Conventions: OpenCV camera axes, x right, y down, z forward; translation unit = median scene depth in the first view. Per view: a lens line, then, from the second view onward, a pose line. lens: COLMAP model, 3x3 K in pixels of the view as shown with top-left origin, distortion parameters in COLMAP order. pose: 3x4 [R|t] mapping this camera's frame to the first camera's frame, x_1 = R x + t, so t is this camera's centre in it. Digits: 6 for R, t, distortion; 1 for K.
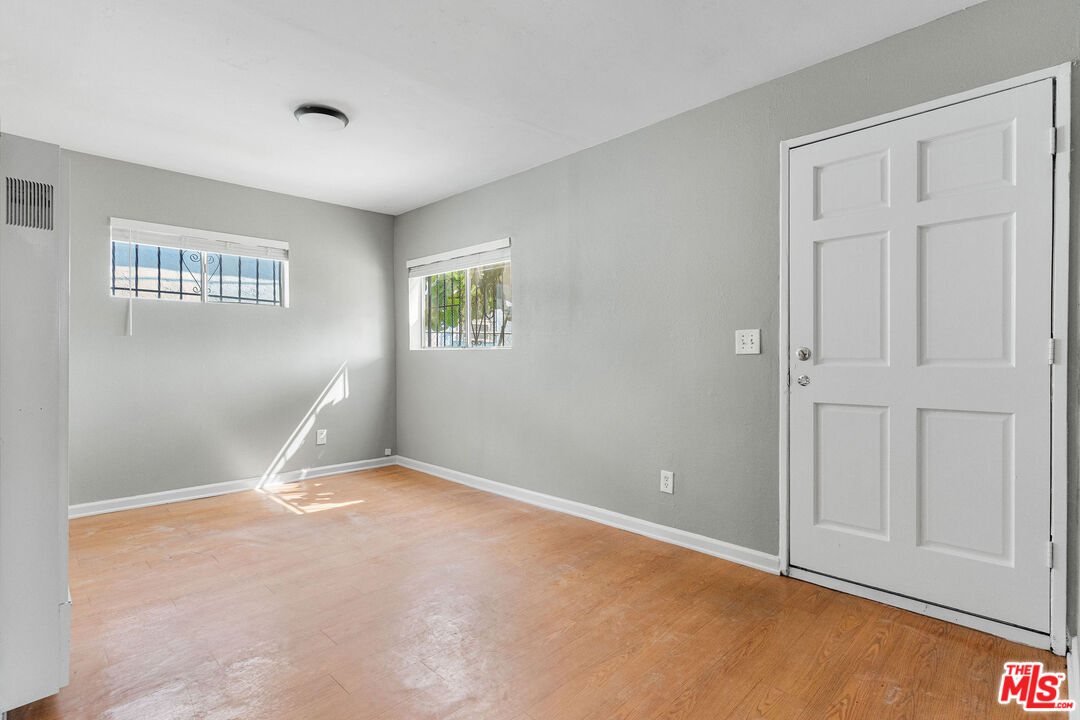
lens RADIAL K [[516.0, 0, 540.0], [0, 516.0, 360.0], [0, 0, 1]] dist [-0.002378, -0.000227]
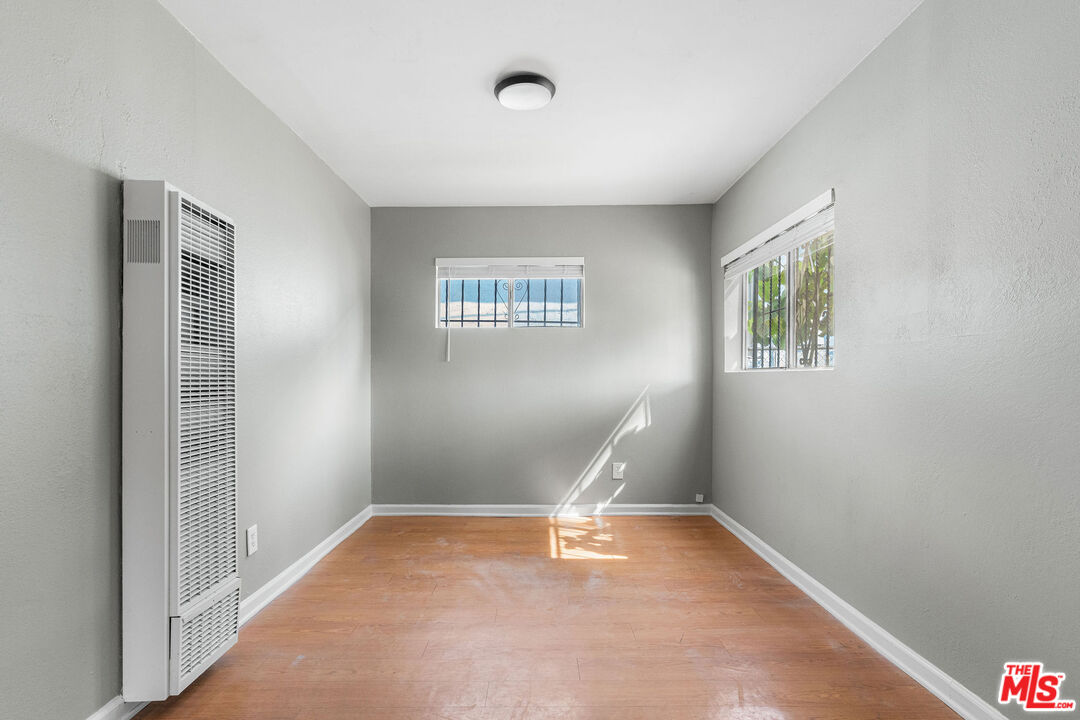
lens RADIAL K [[523.5, 0, 537.4], [0, 523.5, 392.4], [0, 0, 1]] dist [-0.002421, 0.000068]
pose [[0.698391, 0.020925, -0.715410, 0.129780], [-0.005888, 0.999707, 0.023492, -0.007317], [0.715692, -0.012194, 0.698310, 0.283143]]
